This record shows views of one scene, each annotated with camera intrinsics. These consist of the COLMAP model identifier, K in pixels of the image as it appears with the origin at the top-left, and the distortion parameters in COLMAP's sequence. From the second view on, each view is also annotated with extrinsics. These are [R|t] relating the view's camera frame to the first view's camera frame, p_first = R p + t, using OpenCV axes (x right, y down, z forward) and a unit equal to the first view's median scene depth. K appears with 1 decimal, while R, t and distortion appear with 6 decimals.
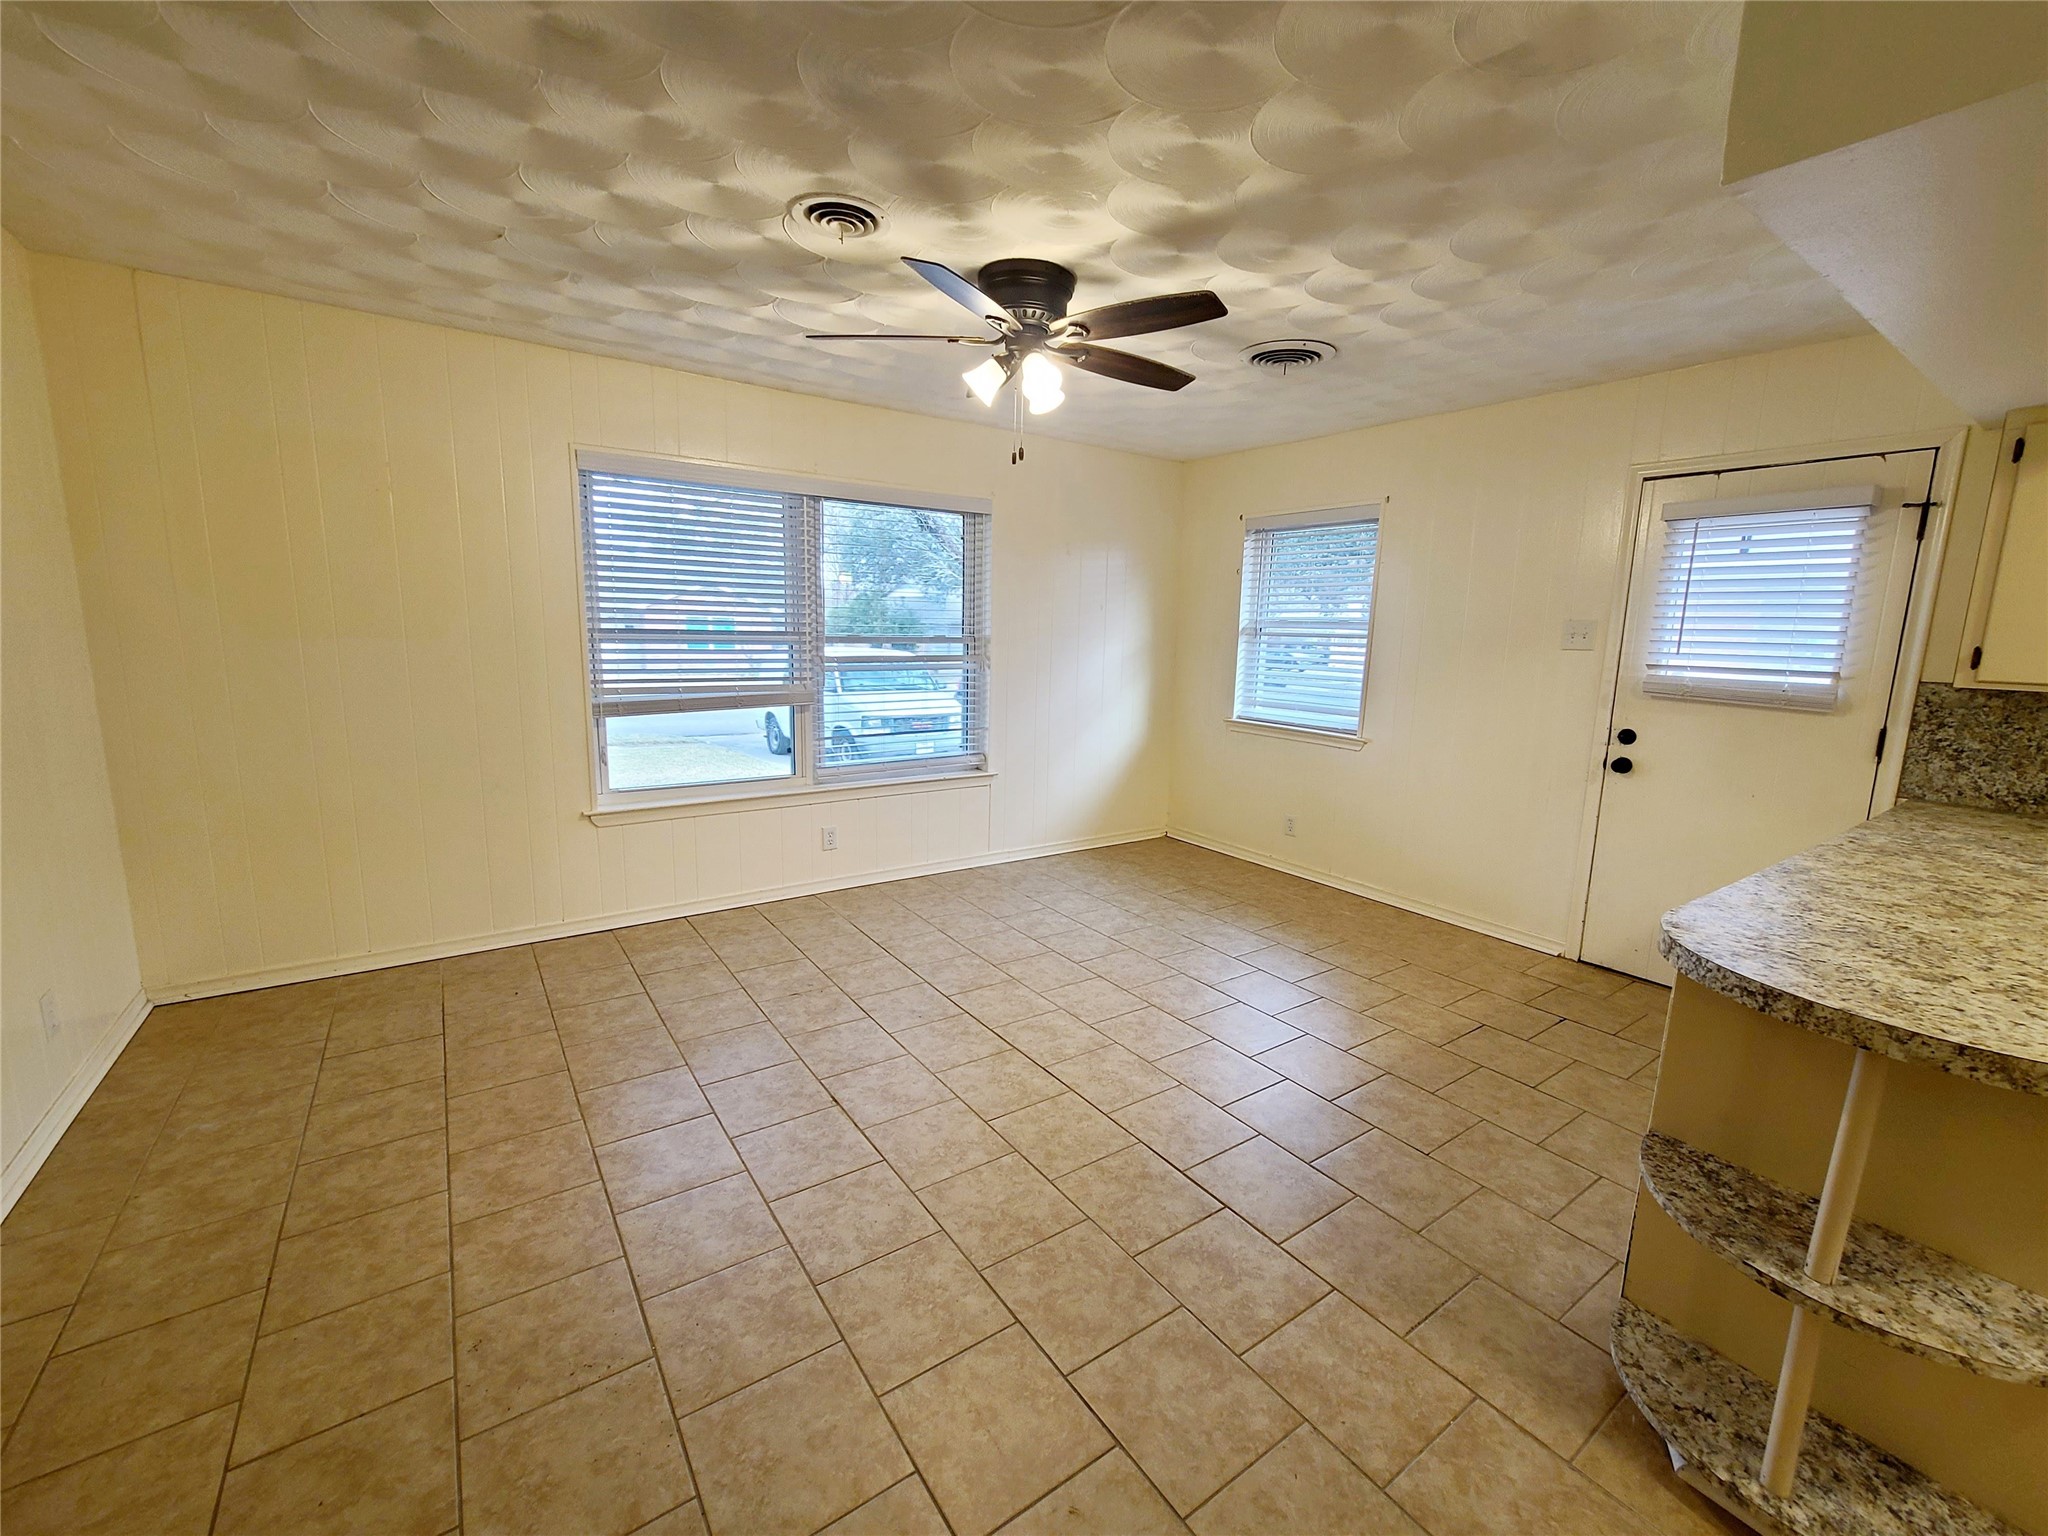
lens RADIAL K [[833.5, 0, 1024.0], [0, 833.5, 768.0], [0, 0, 1]] dist [-0.000316, -0.000166]
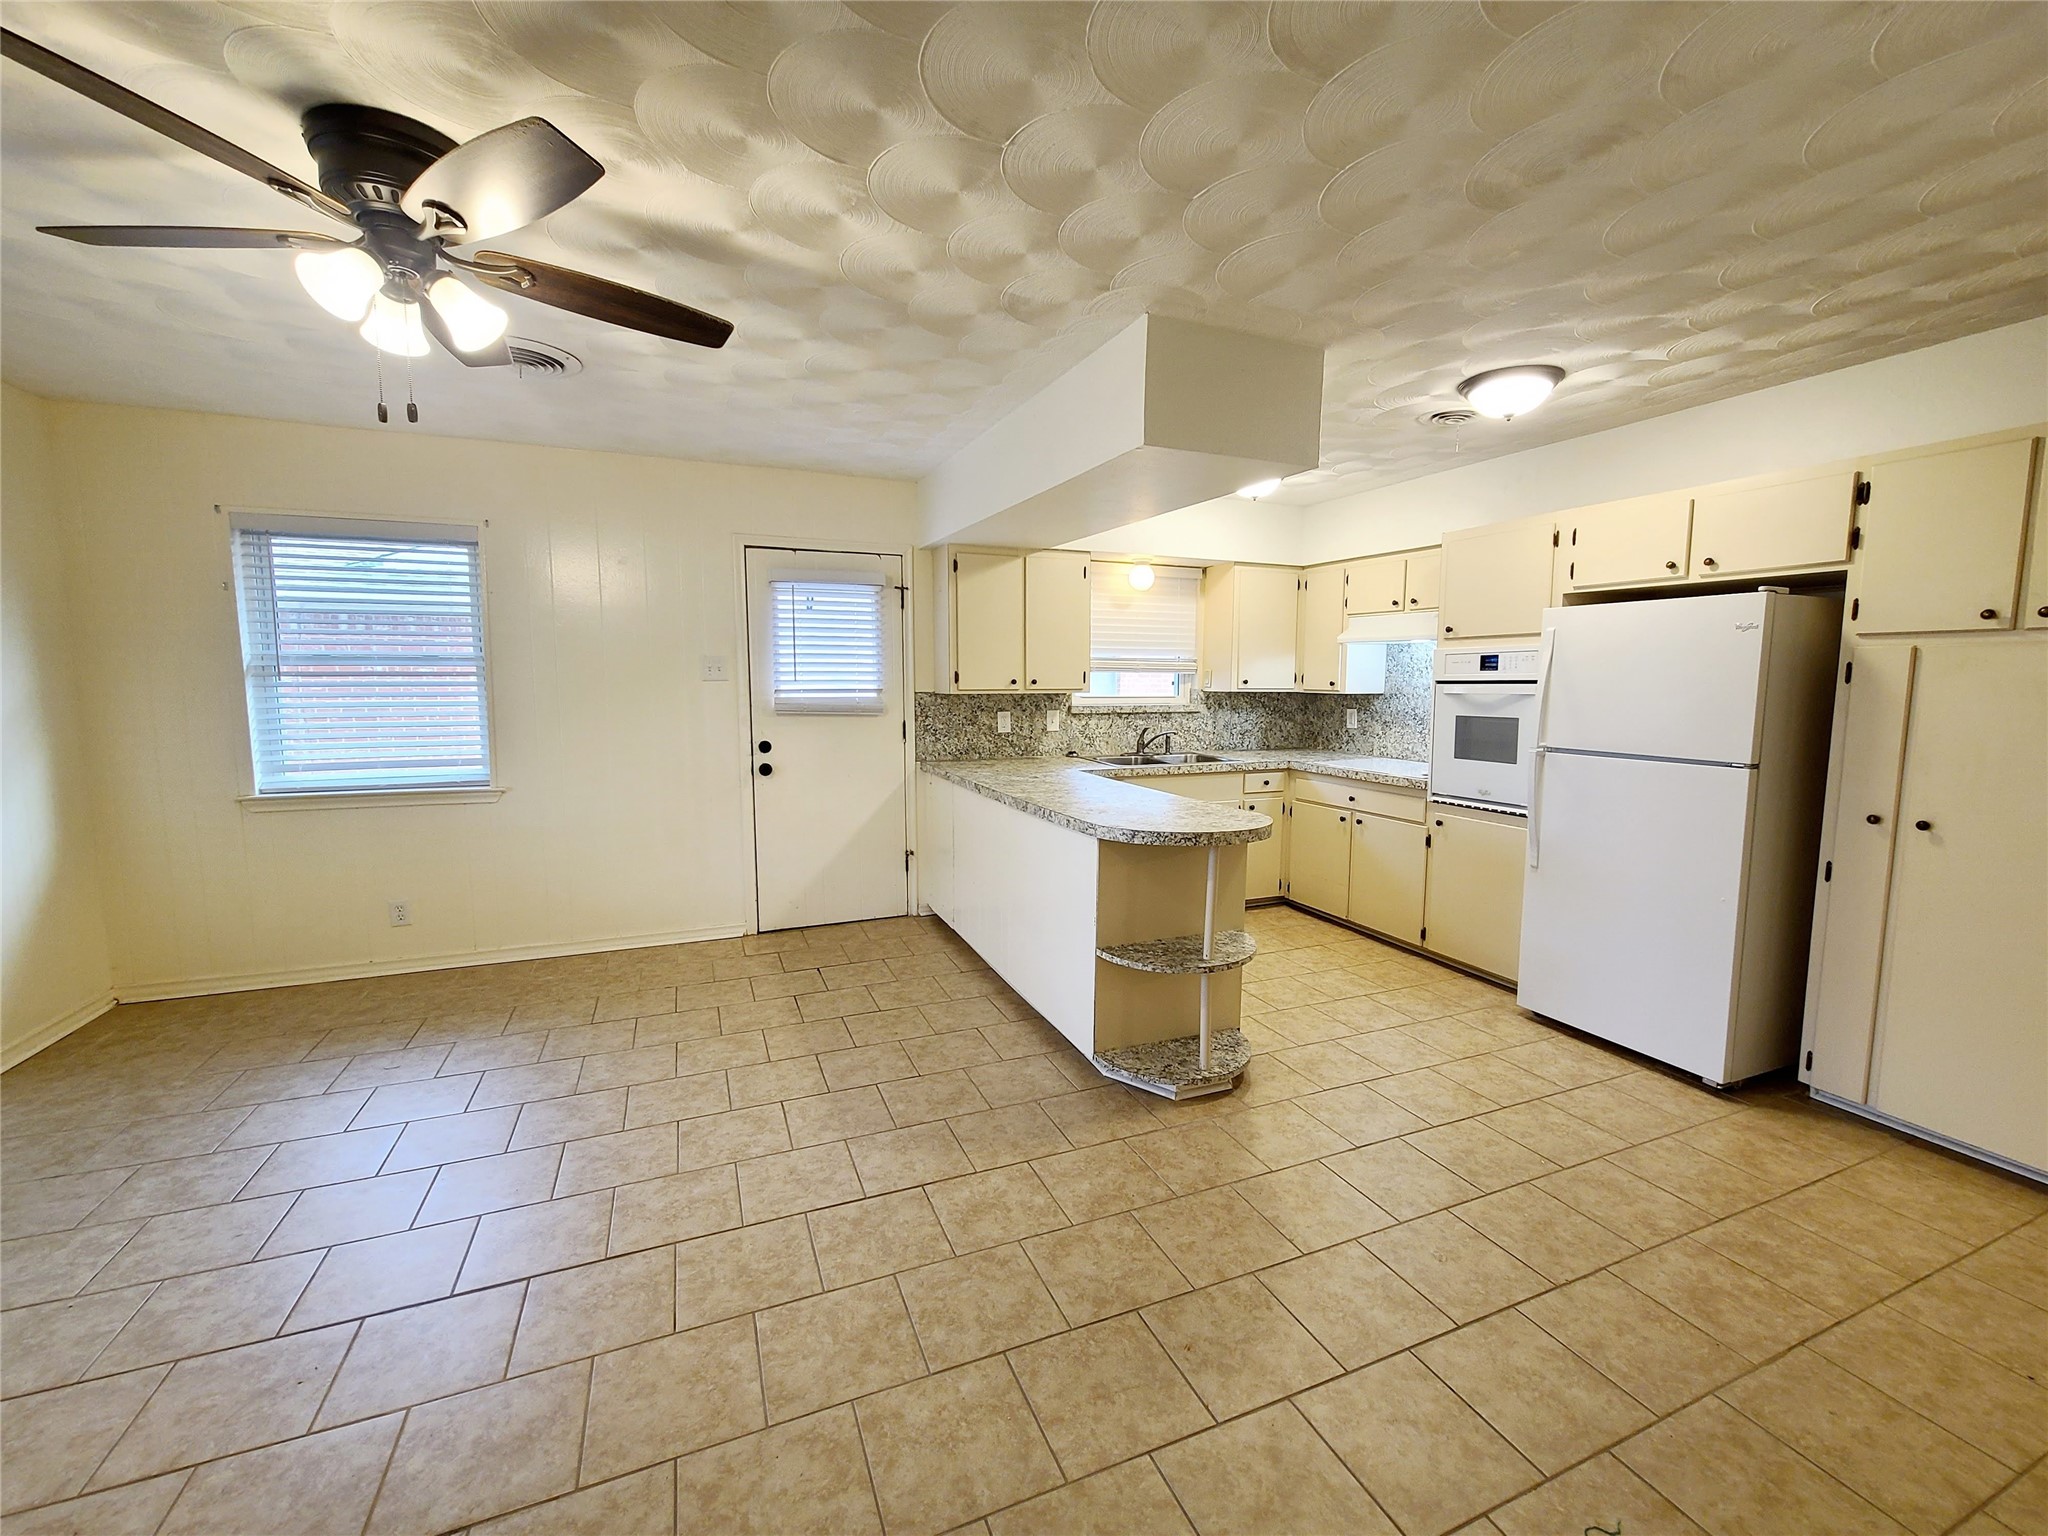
lens RADIAL K [[849.4, 0, 1032.9], [0, 849.4, 764.6], [0, 0, 1]] dist [-0.001385, -0.000533]
pose [[0.214437, -0.127361, 0.968399, -0.526314], [0.166667, 0.981693, 0.092204, -0.073195], [-0.962413, 0.141628, 0.231739, 0.363239]]
